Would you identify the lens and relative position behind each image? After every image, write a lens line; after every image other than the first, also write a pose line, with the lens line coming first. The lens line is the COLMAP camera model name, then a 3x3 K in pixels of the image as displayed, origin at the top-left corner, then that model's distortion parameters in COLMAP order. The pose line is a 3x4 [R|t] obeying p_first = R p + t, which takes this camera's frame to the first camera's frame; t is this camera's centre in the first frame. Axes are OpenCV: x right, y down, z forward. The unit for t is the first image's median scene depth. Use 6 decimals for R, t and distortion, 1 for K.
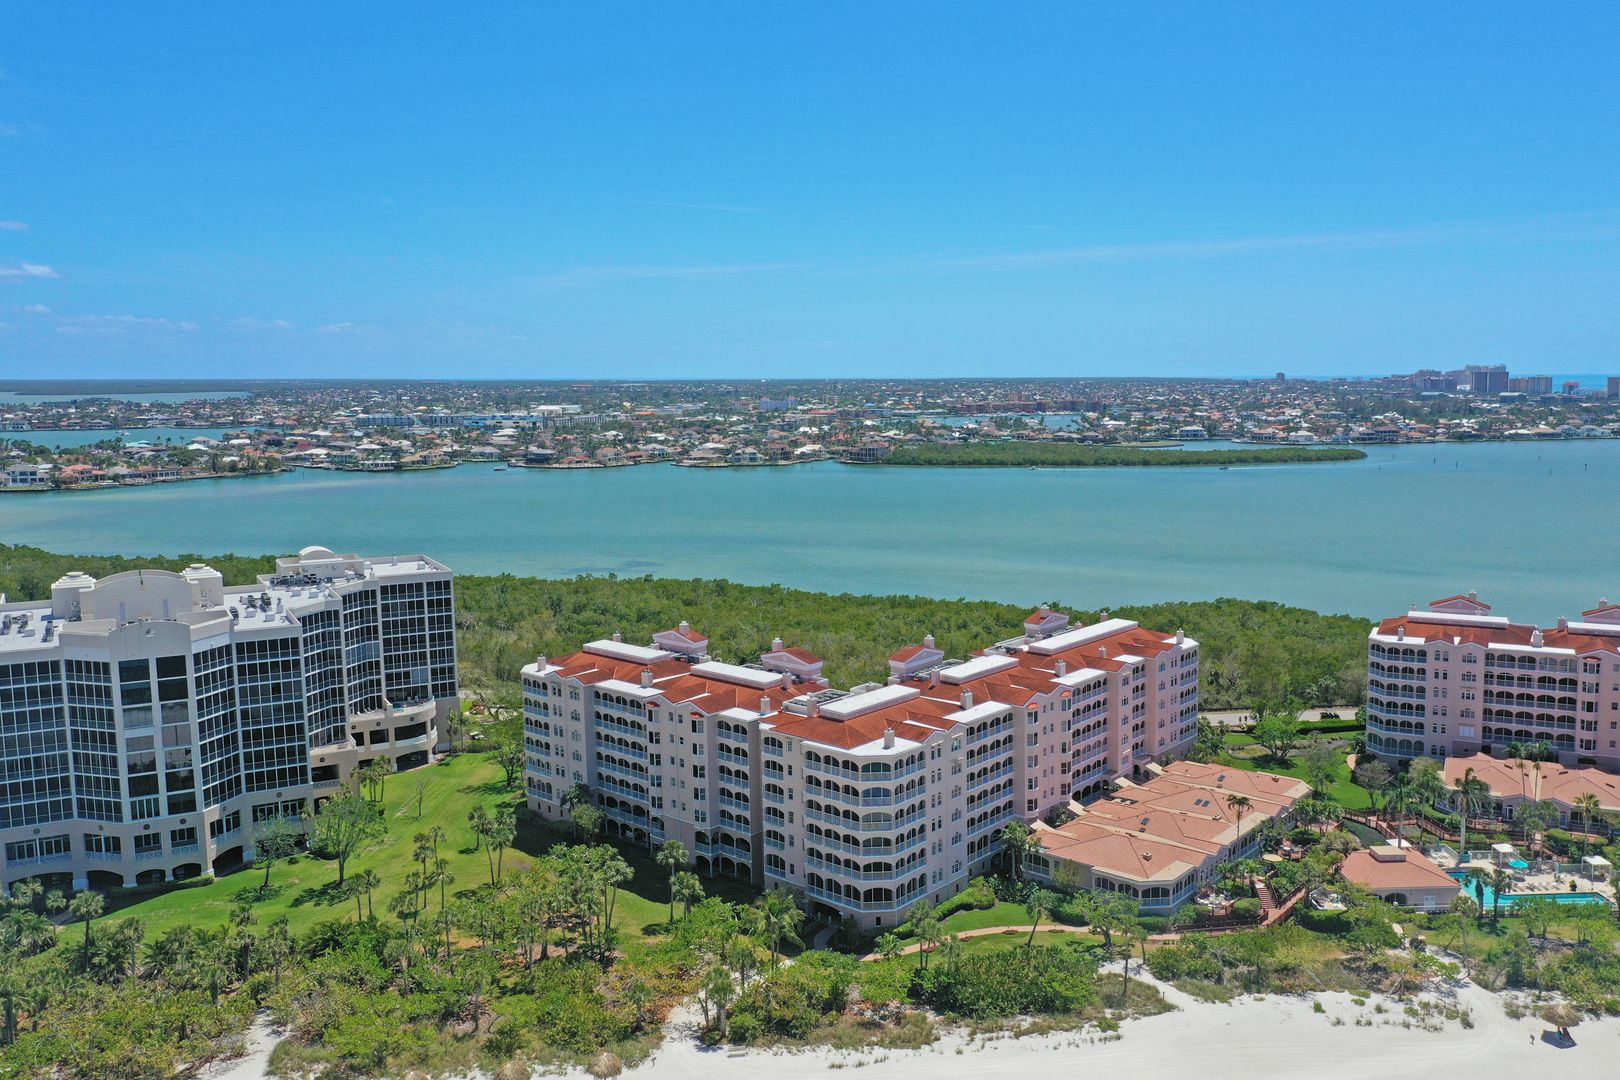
lens RADIAL K [[1331.6, 0, 836.9], [0, 1331.6, 548.4], [0, 0, 1]] dist [-0.003281, 0.001872]
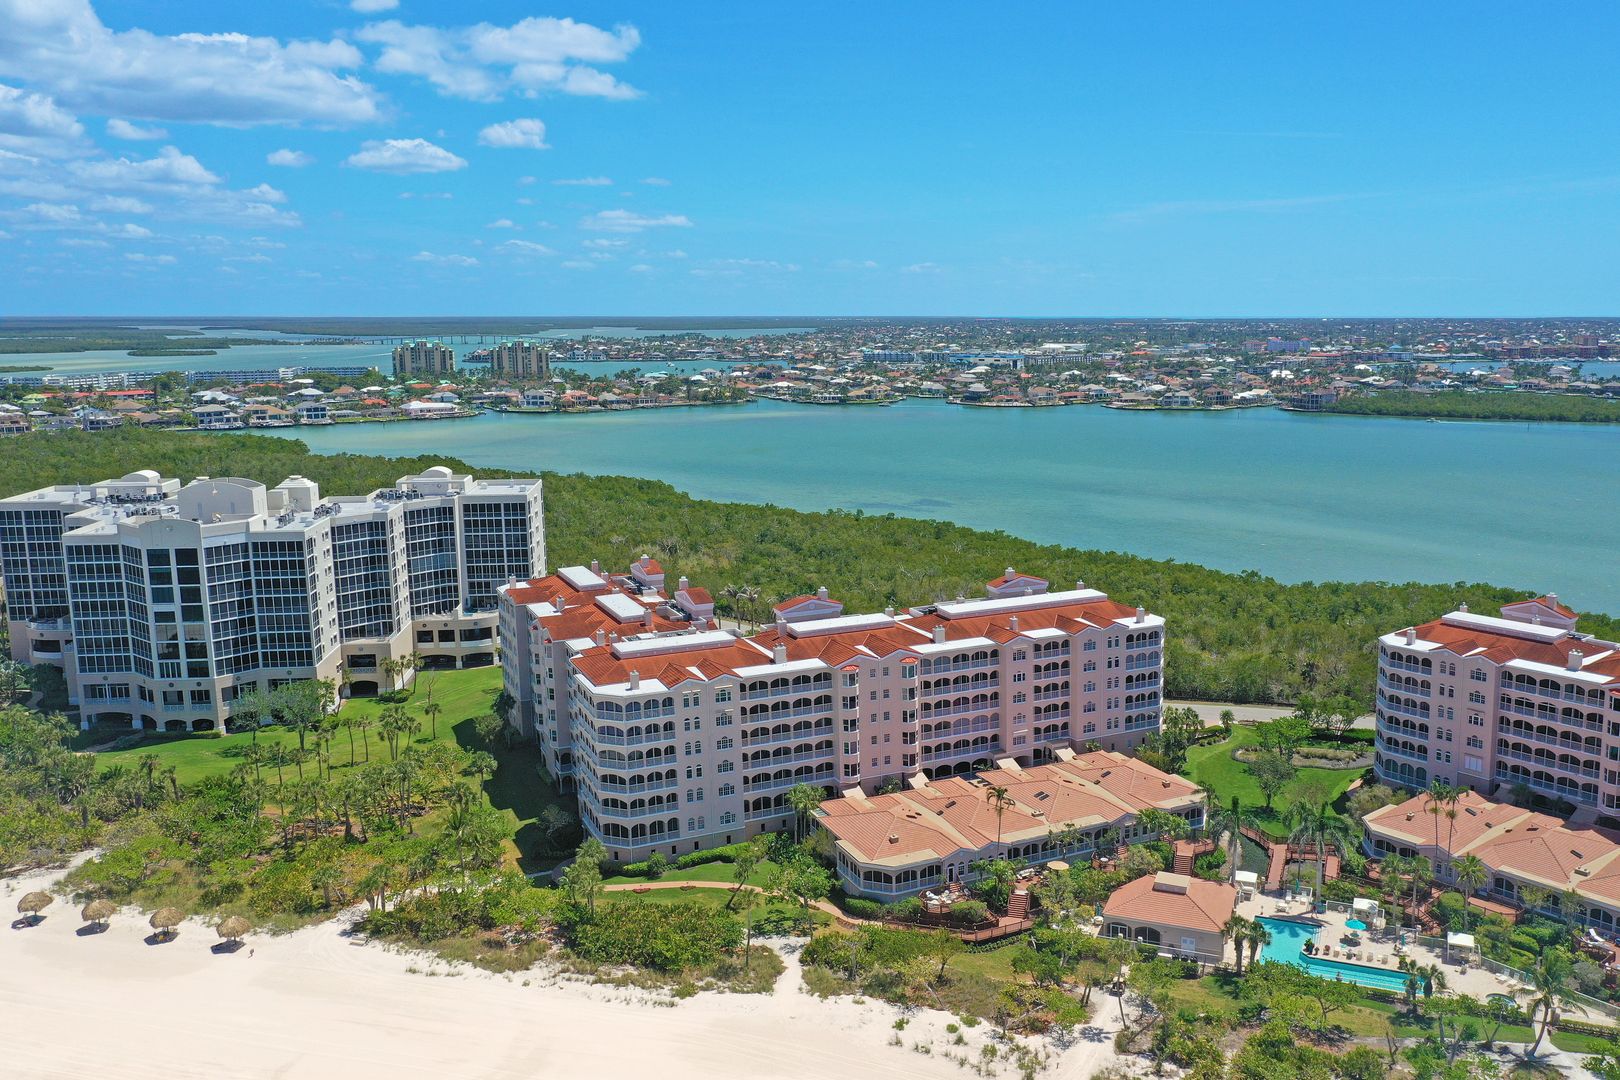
lens RADIAL K [[1331.6, 0, 836.9], [0, 1331.6, 548.4], [0, 0, 1]] dist [-0.003281, 0.001872]
pose [[0.908810, 0.073638, -0.410660, 0.447934], [-0.054798, 0.996842, 0.057478, -0.018068], [0.413595, -0.029733, 0.909975, 0.111307]]
